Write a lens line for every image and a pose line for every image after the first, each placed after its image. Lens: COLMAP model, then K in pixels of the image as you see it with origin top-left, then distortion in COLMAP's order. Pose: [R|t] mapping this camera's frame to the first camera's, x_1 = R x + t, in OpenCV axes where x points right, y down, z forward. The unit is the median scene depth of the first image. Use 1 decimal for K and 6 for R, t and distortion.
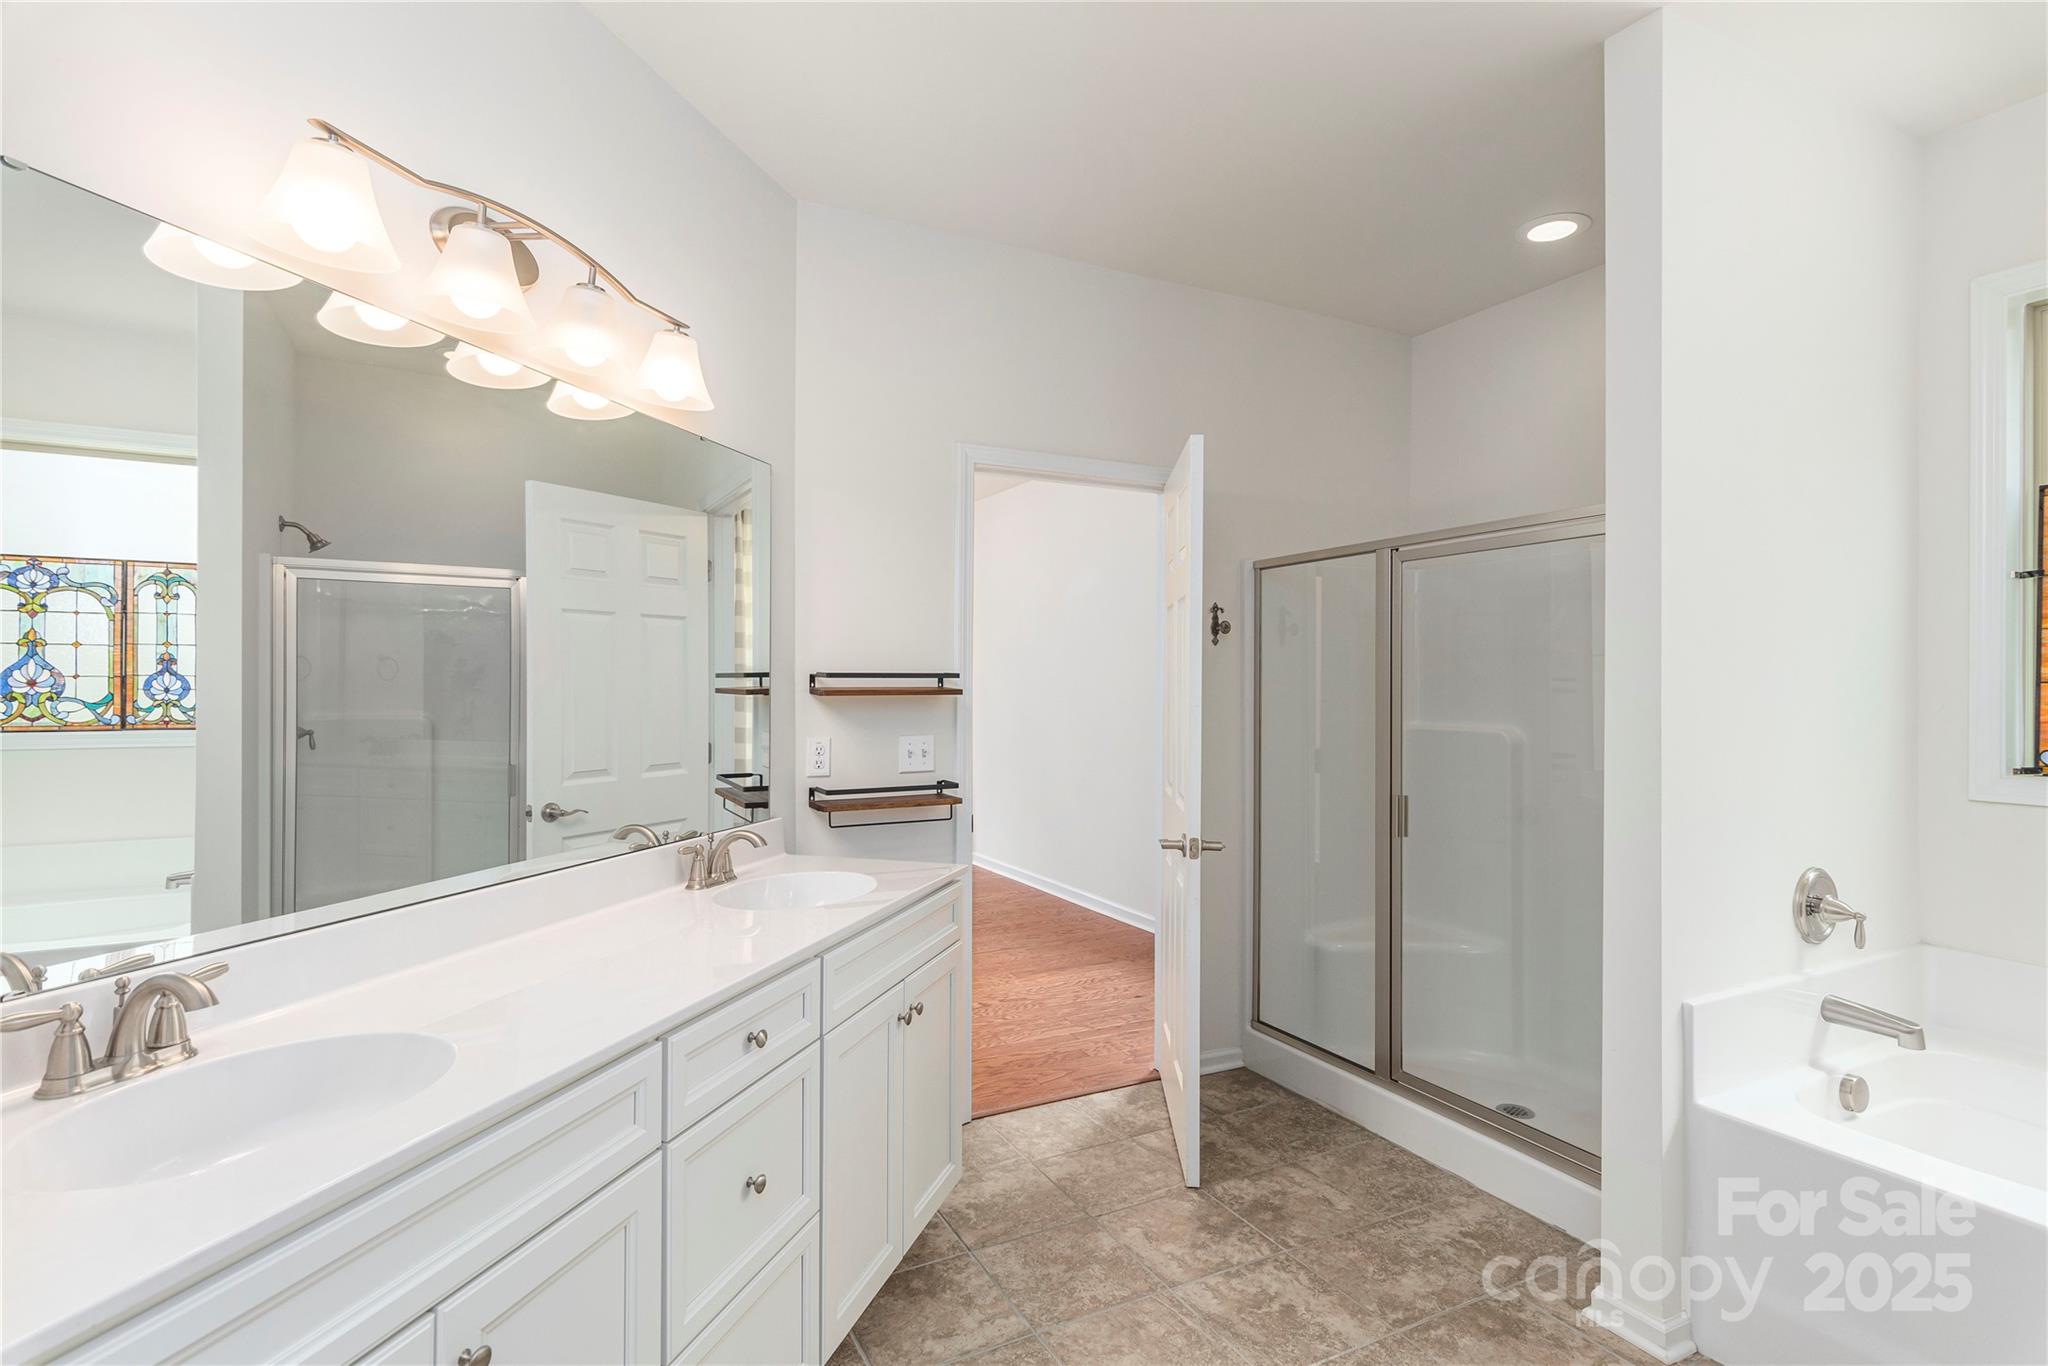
lens RADIAL K [[1009.3, 0, 1019.3], [0, 1009.3, 682.7], [0, 0, 1]] dist [0.008213, -0.001174]
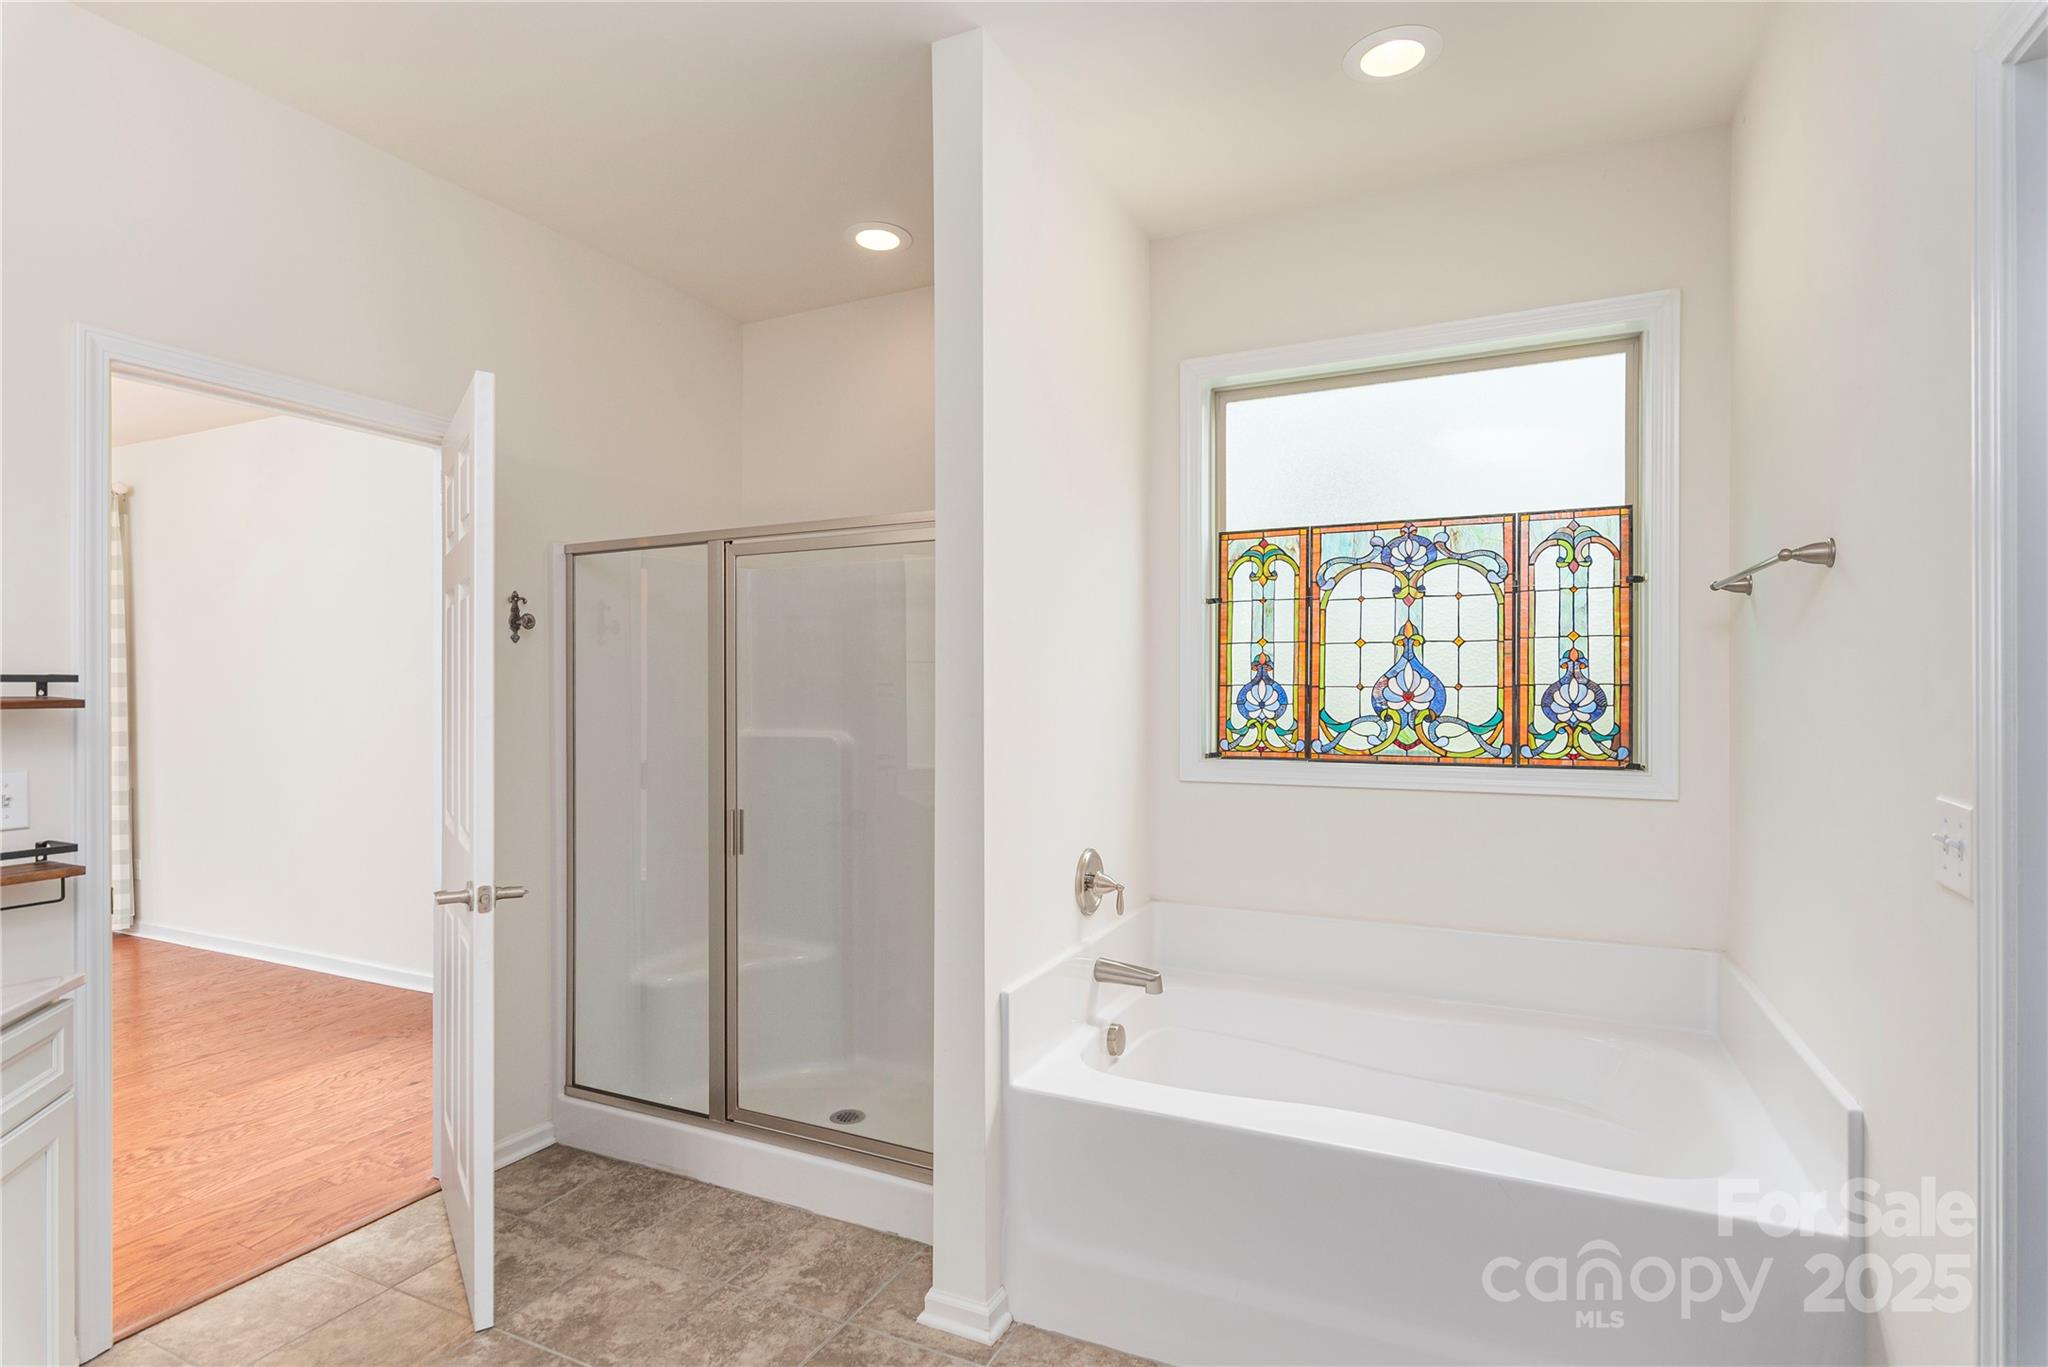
lens RADIAL K [[1009.3, 0, 1018.0], [0, 1009.3, 690.6], [0, 0, 1]] dist [0.008213, -0.001174]
pose [[0.800642, -0.004842, 0.599123, 0.033657], [0.003819, 0.999988, 0.002978, 0.000943], [-0.599130, -0.000096, 0.800651, 0.114804]]
